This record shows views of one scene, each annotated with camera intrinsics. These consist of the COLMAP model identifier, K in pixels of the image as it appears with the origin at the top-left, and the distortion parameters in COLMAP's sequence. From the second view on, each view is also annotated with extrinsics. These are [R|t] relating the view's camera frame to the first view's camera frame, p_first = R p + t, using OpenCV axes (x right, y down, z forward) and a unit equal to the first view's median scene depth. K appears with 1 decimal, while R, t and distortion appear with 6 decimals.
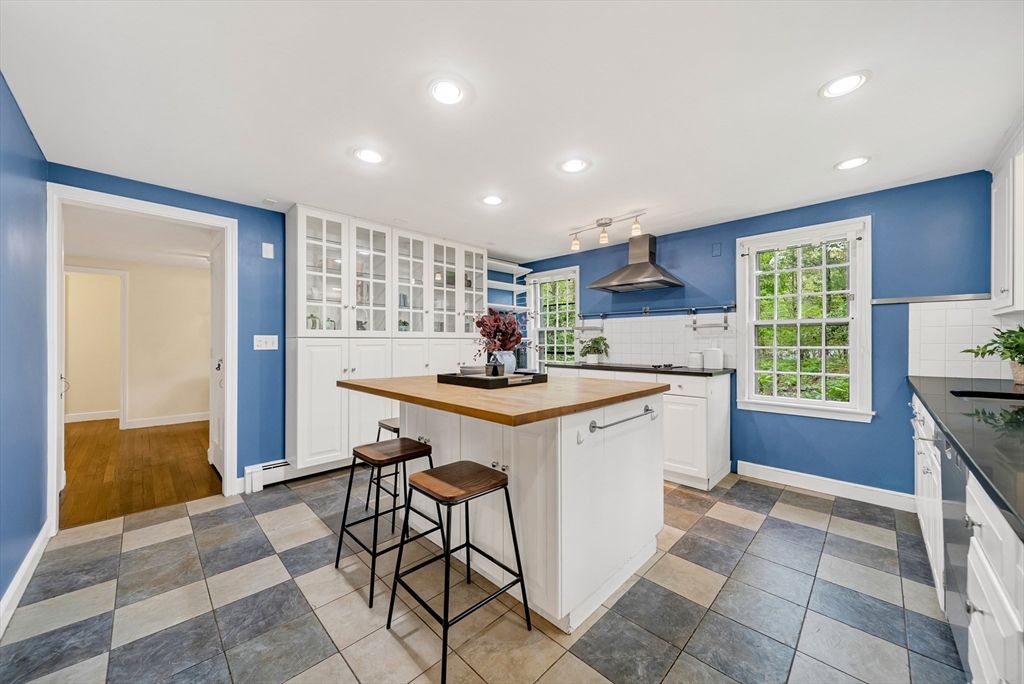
lens RADIAL K [[367.3, 0, 501.6], [0, 367.3, 342.3], [0, 0, 1]] dist [-0.001723, 0.000260]
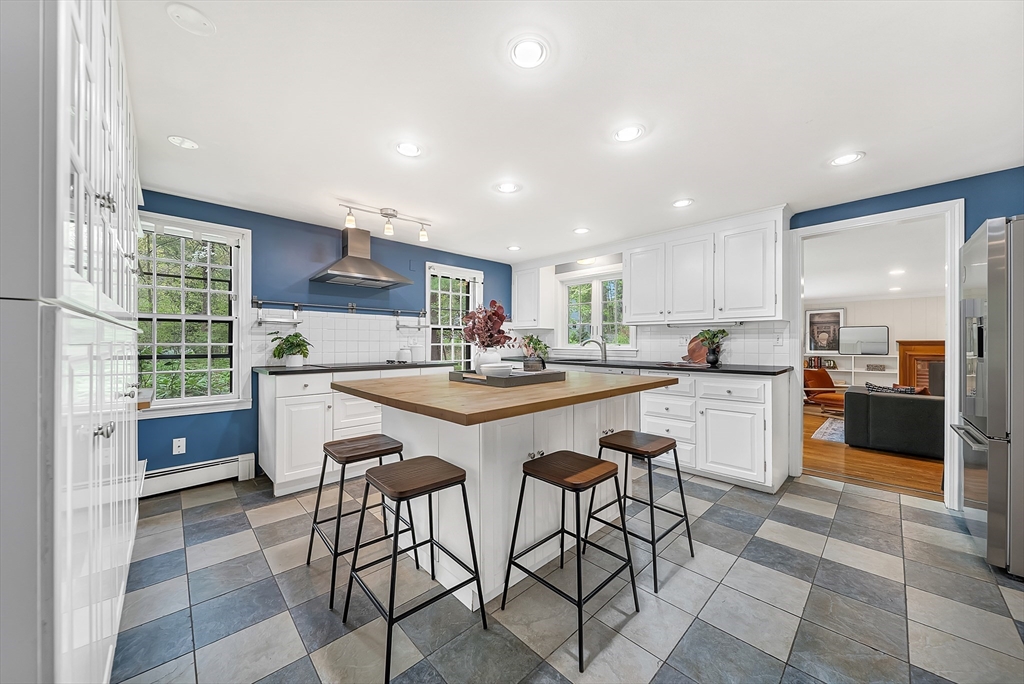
lens RADIAL K [[367.3, 0, 513.4], [0, 367.3, 343.3], [0, 0, 1]] dist [-0.001723, 0.000260]
pose [[0.000346, -0.005578, 0.999984, -0.635899], [-0.005125, 0.999971, 0.005580, 0.001952], [-0.999987, -0.005127, 0.000318, 0.637172]]
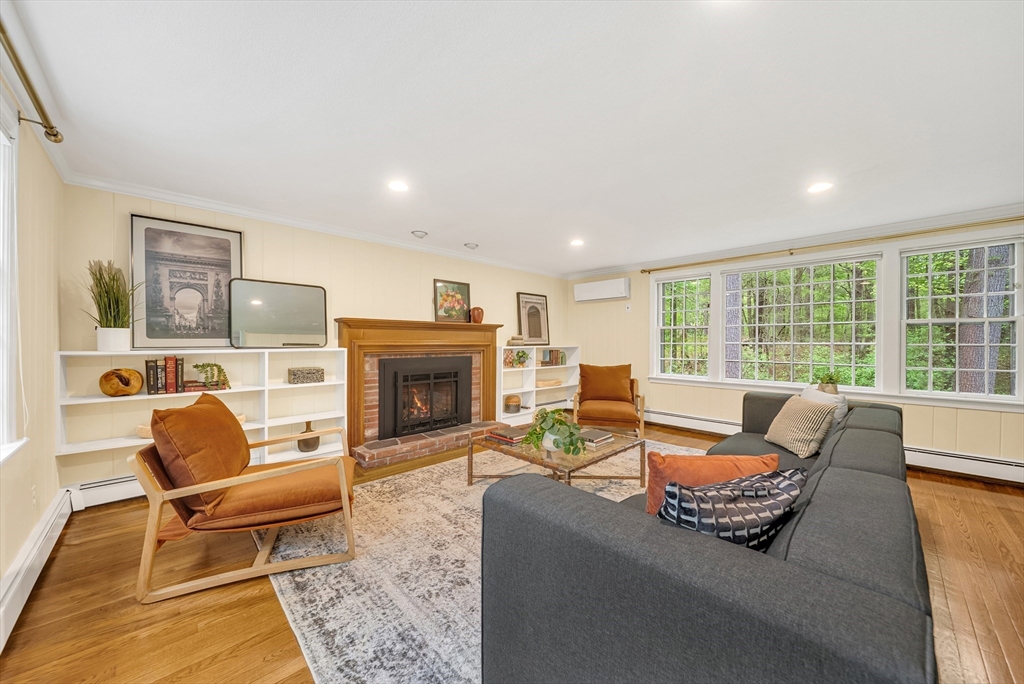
lens RADIAL K [[367.3, 0, 505.1], [0, 367.3, 345.3], [0, 0, 1]] dist [-0.001723, 0.000260]
pose [[-0.999938, -0.005710, 0.009529, 0.876314], [-0.005662, 0.999971, 0.005103, 0.054449], [-0.009558, 0.005048, -0.999942, -0.440915]]
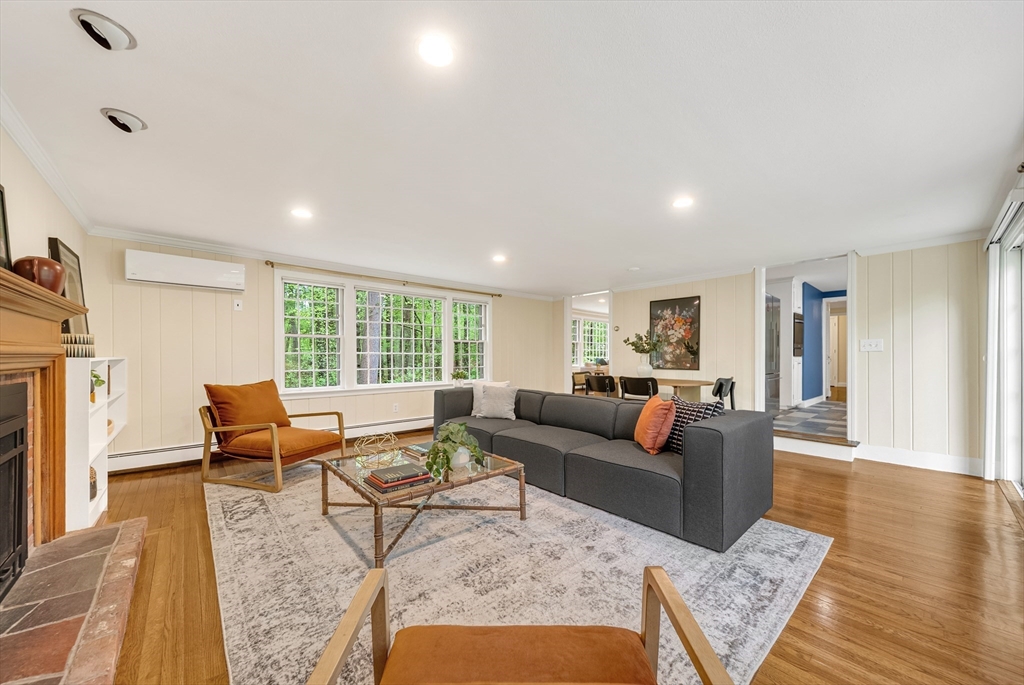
lens RADIAL K [[367.3, 0, 517.4], [0, 367.3, 365.2], [0, 0, 1]] dist [-0.001723, 0.000260]
pose [[-0.043015, 0.023152, -0.998806, 1.471492], [0.002029, 0.999731, 0.023086, 0.065174], [0.999072, -0.001033, -0.043050, -1.057369]]
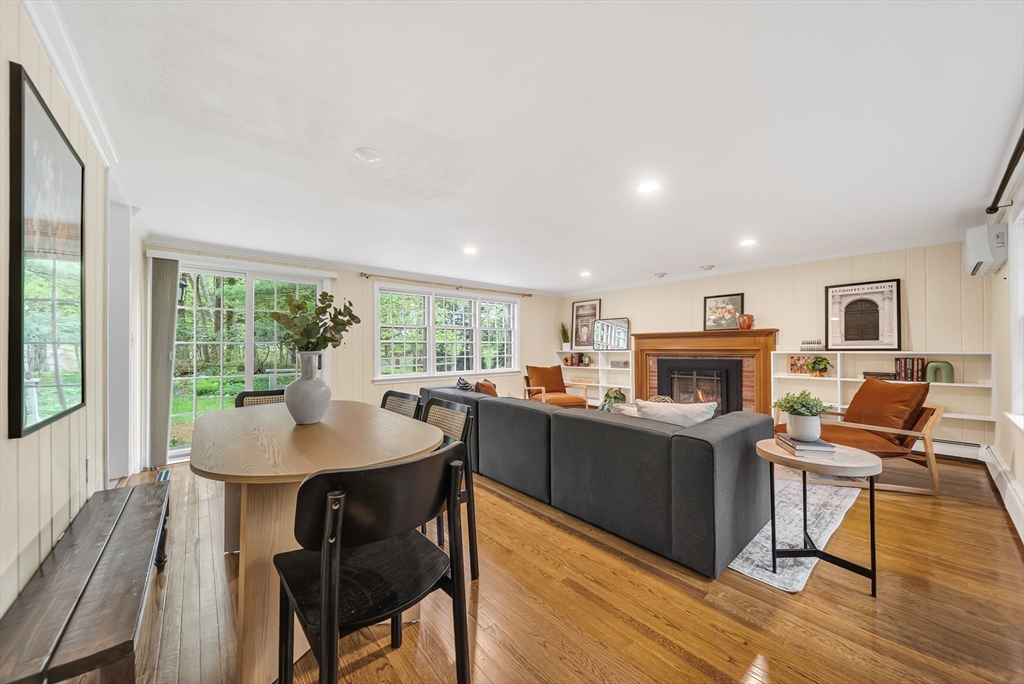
lens RADIAL K [[367.3, 0, 514.9], [0, 367.3, 345.7], [0, 0, 1]] dist [-0.001723, 0.000260]
pose [[0.057997, 0.001796, 0.998315, -0.451332], [-0.000412, 0.999998, -0.001775, 0.048738], [-0.998317, -0.000309, 0.057998, -0.951851]]
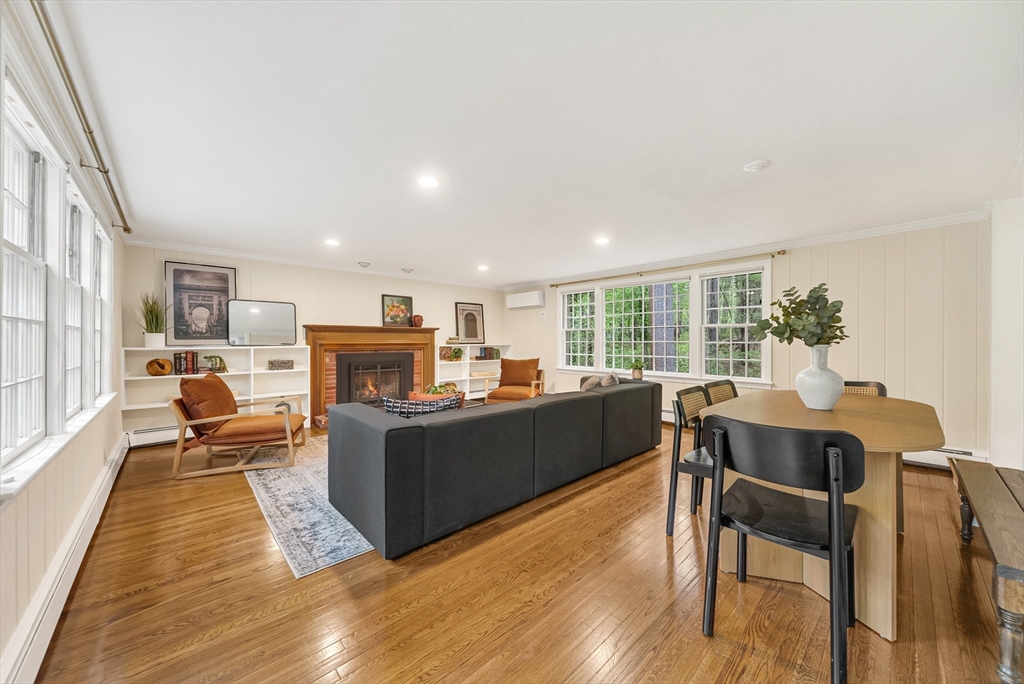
lens RADIAL K [[367.3, 0, 507.7], [0, 367.3, 343.5], [0, 0, 1]] dist [-0.001723, 0.000260]
pose [[-0.999577, -0.003051, 0.028922, 0.519058], [-0.002999, 0.999994, 0.001847, 0.055403], [-0.028927, 0.001759, -0.999580, -0.044508]]
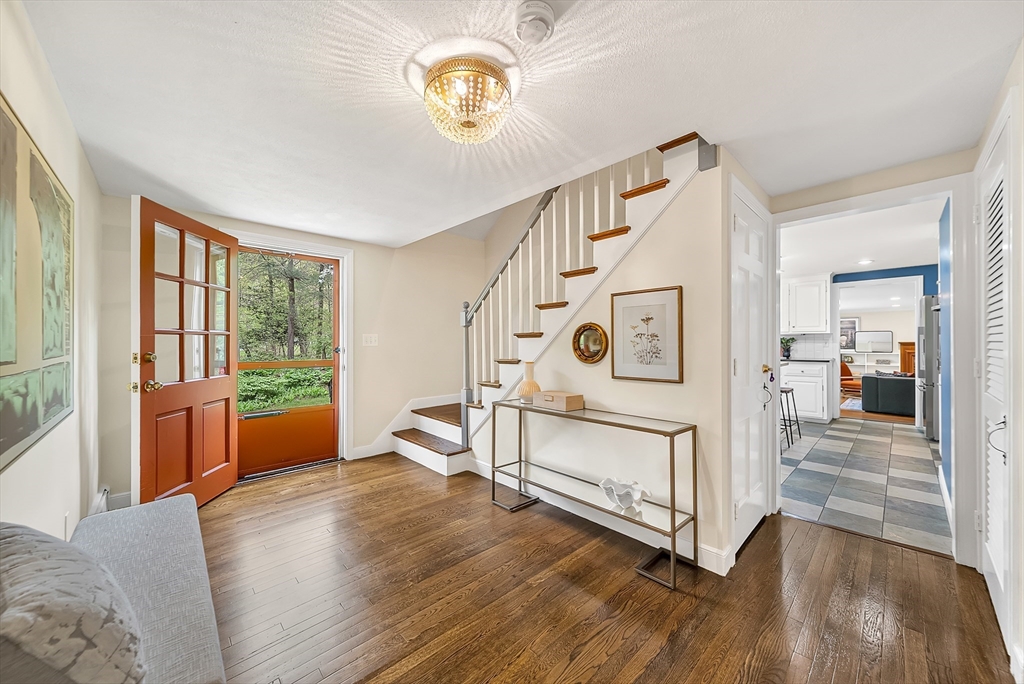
lens RADIAL K [[367.3, 0, 514.0], [0, 367.3, 339.3], [0, 0, 1]] dist [-0.001723, 0.000260]
pose [[0.014998, 0.001938, 0.999886, -1.373154], [-0.003485, 0.999992, -0.001886, -0.016481], [-0.999881, -0.003456, 0.015005, 1.336947]]
